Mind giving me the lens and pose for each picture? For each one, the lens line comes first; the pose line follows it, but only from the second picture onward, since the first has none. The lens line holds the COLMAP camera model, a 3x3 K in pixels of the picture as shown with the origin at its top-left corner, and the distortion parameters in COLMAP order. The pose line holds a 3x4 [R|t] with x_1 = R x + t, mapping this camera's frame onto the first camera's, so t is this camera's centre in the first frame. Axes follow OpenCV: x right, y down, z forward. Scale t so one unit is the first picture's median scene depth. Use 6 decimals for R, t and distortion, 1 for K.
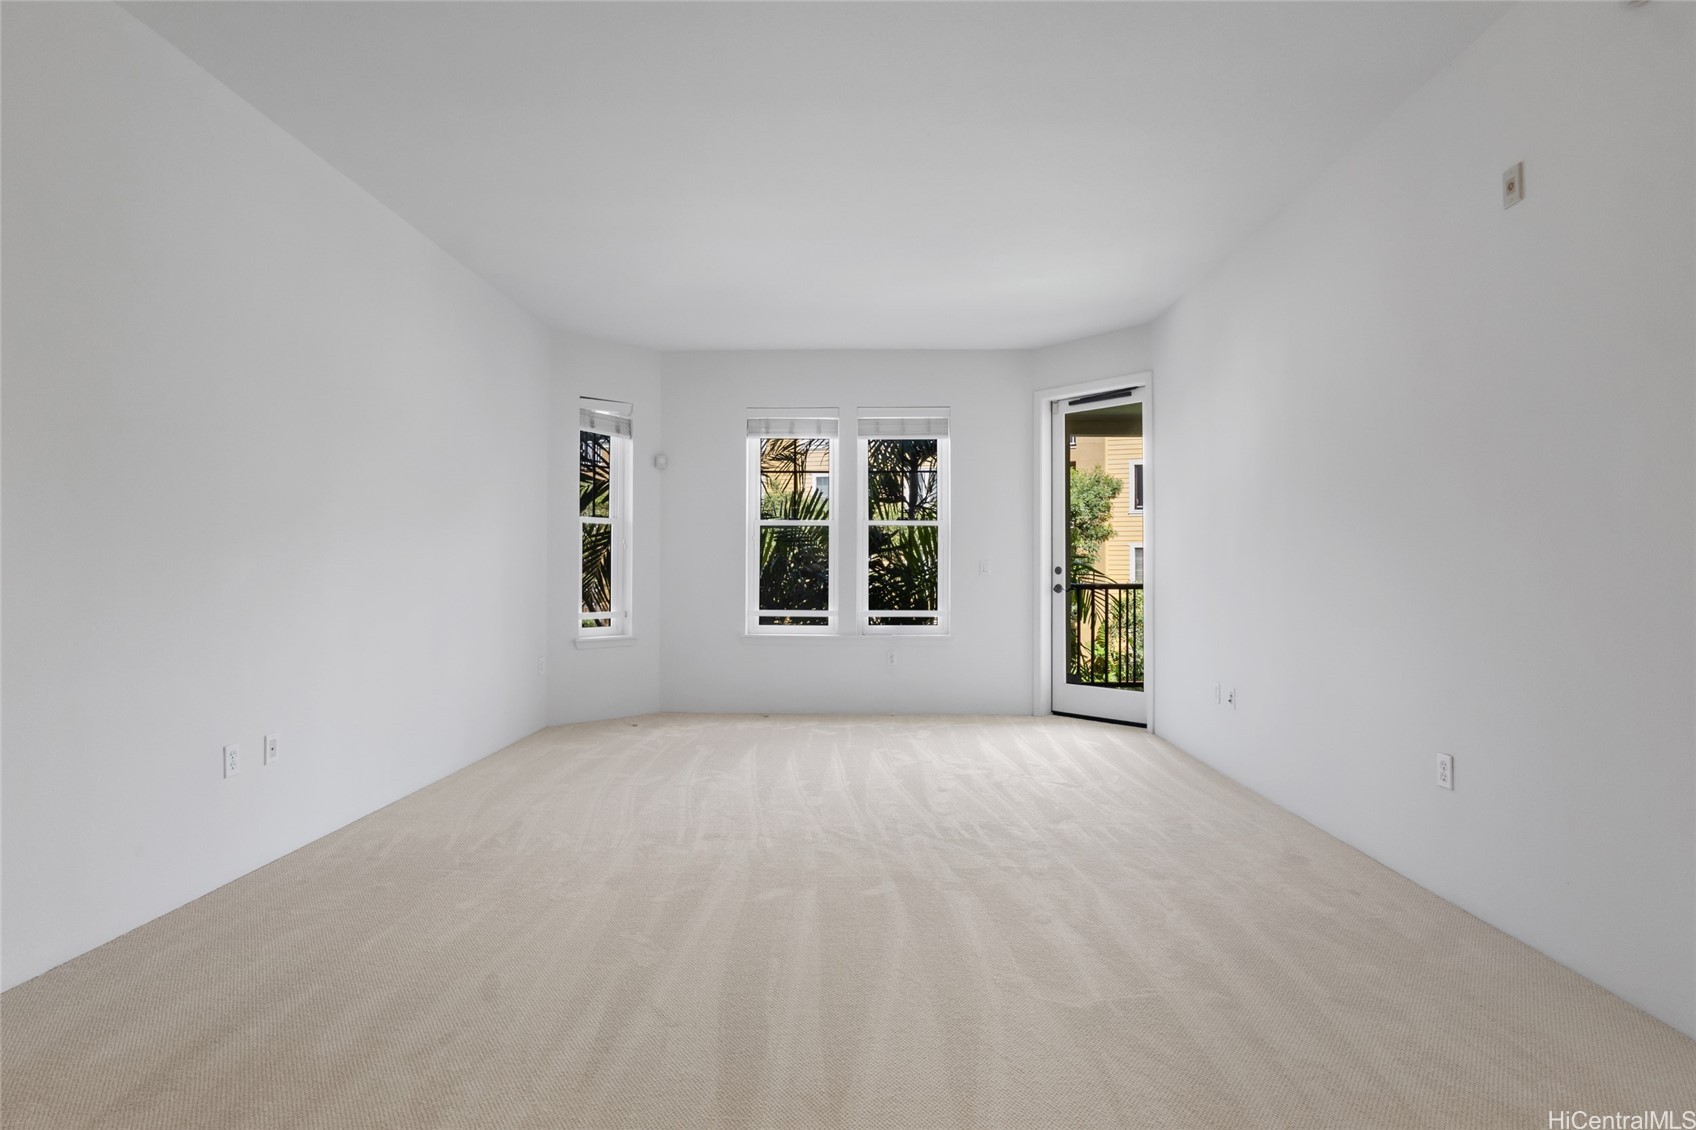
lens RADIAL K [[825.1, 0, 828.3], [0, 825.1, 562.3], [0, 0, 1]] dist [0.002266, 0.000684]
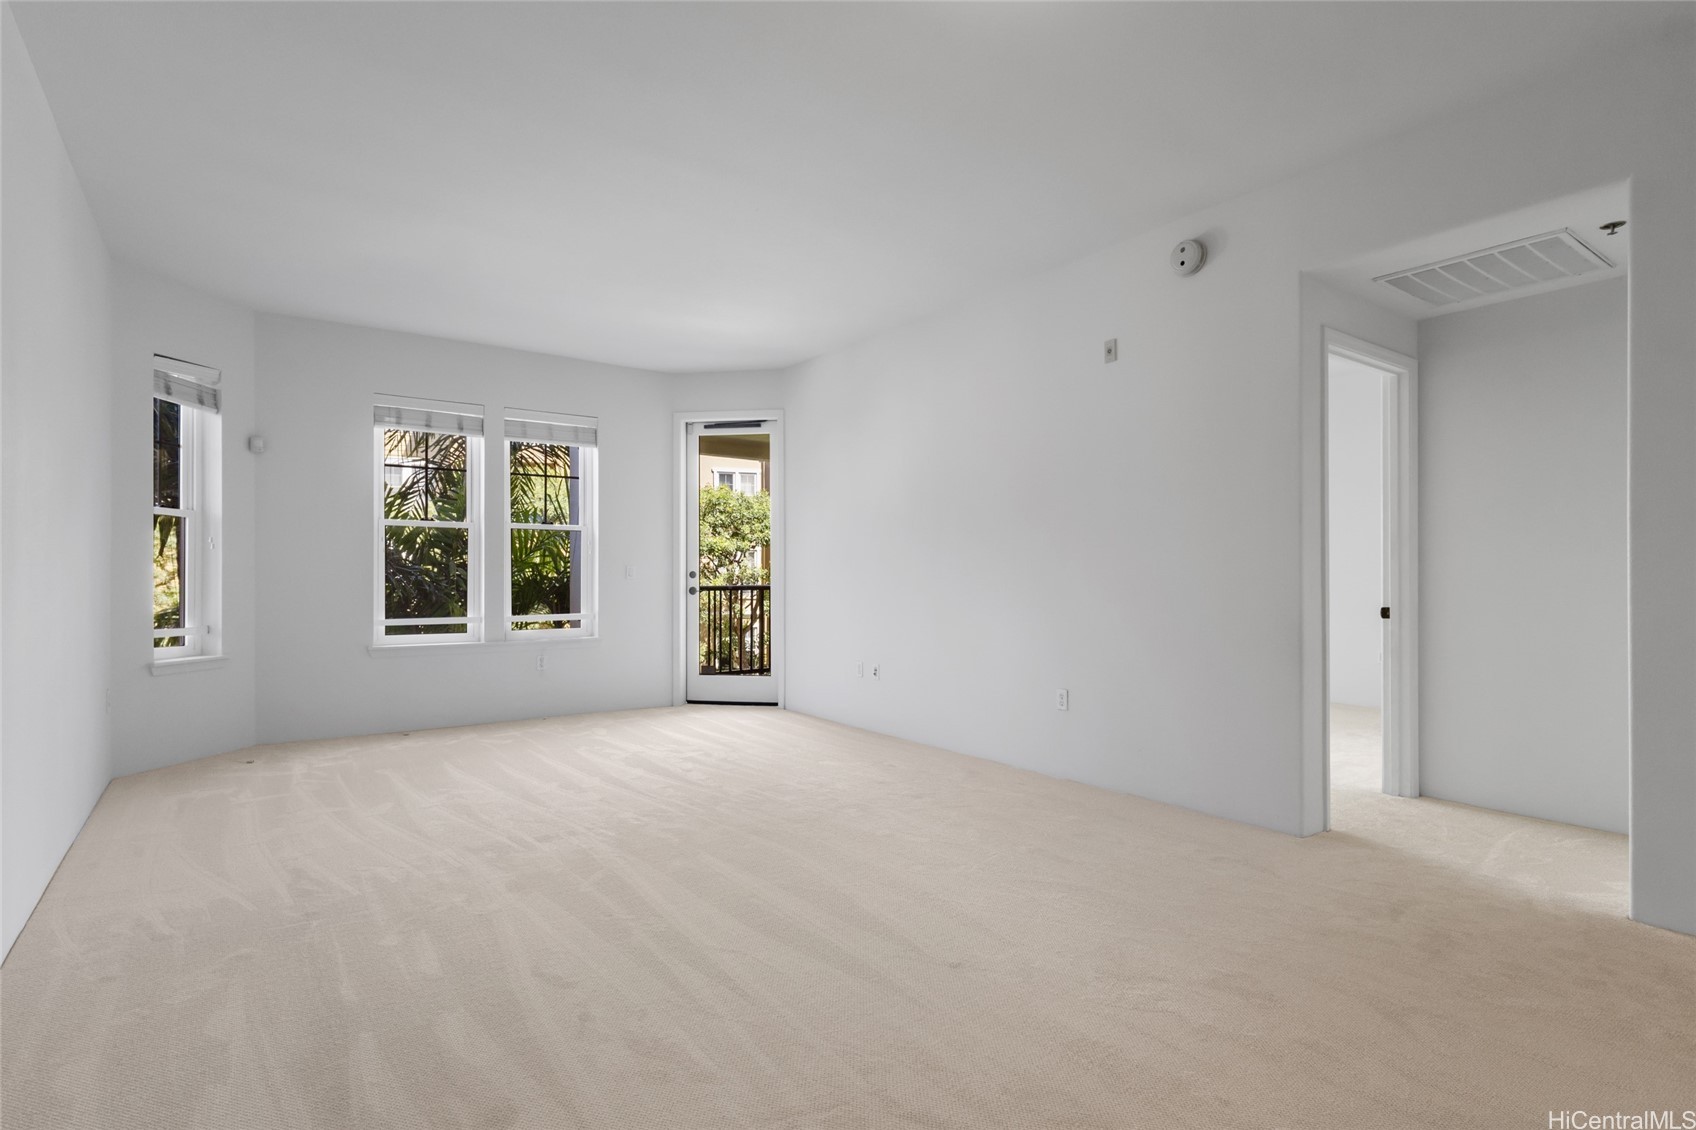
lens RADIAL K [[825.1, 0, 828.3], [0, 825.1, 562.3], [0, 0, 1]] dist [0.002266, 0.000684]
pose [[0.806642, 0.007069, 0.590999, -0.238812], [-0.004976, 0.999974, -0.005170, -0.001840], [-0.591020, 0.001229, 0.806656, -0.012706]]
